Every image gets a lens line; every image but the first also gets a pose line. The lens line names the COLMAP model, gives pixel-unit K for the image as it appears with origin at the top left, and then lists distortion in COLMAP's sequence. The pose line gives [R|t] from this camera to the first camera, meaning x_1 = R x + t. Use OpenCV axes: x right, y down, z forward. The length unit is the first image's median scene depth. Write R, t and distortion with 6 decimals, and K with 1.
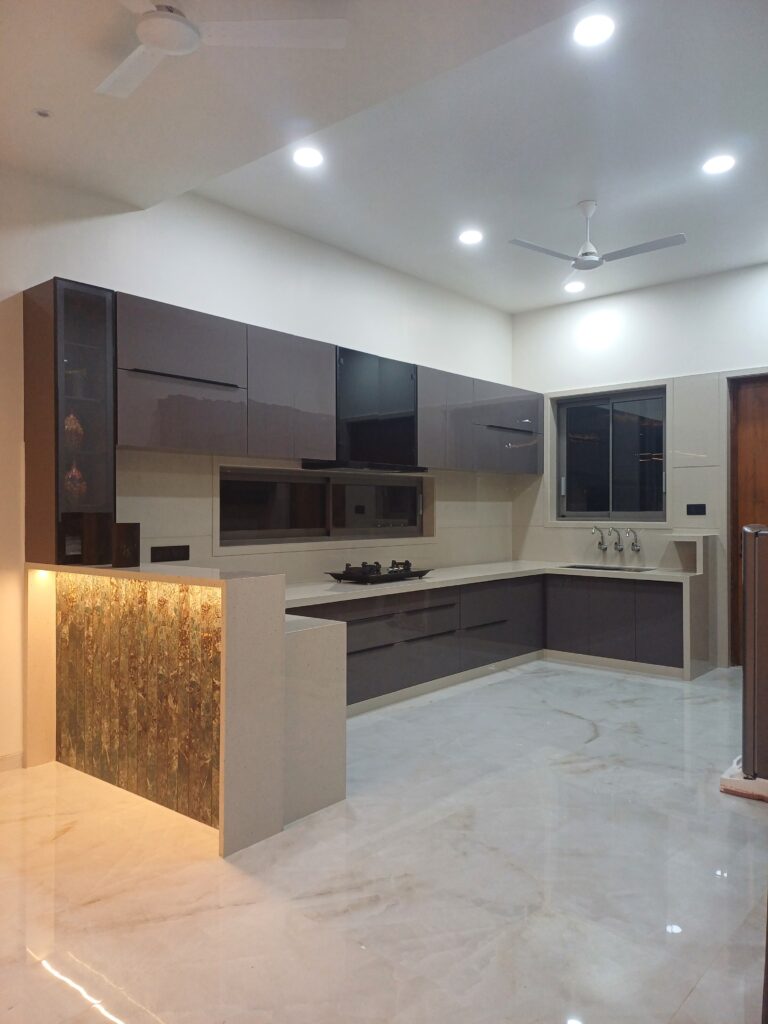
lens RADIAL K [[753.4, 0, 383.8], [0, 753.4, 511.5], [0, 0, 1]] dist [0.025577, 0.000484]
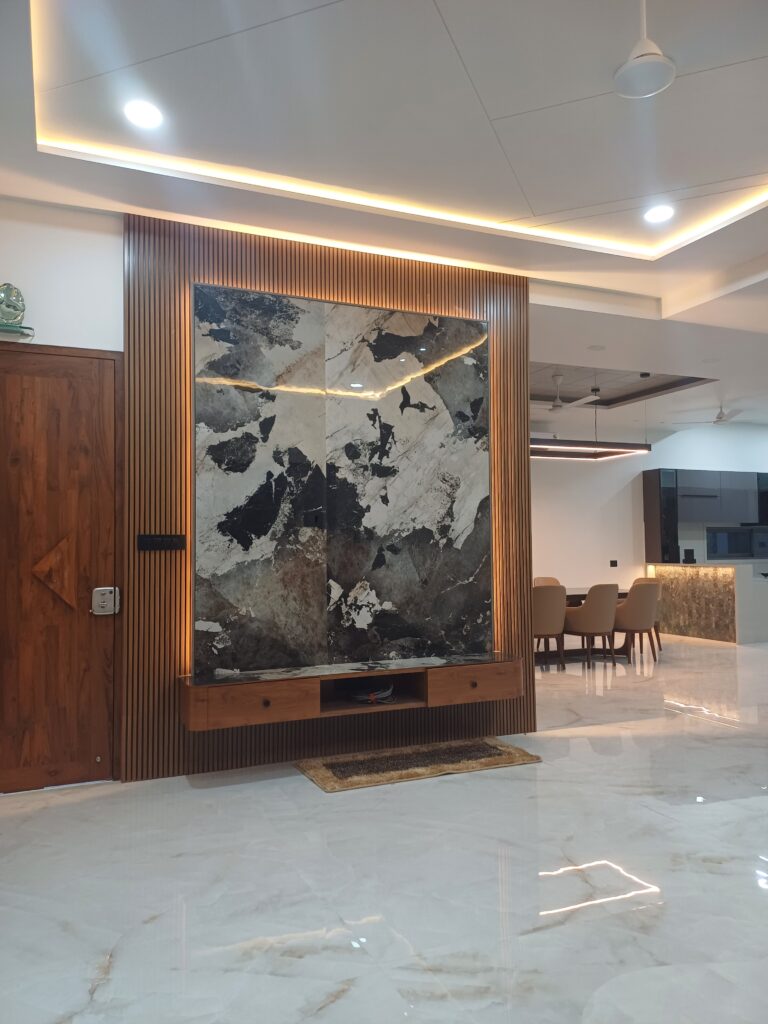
lens RADIAL K [[753.4, 0, 383.9], [0, 753.4, 510.4], [0, 0, 1]] dist [0.025577, 0.000484]
pose [[0.895788, -0.026211, -0.443708, -0.081898], [0.004438, 0.998738, -0.050037, 0.006329], [0.444459, 0.042853, 0.894774, -2.163443]]
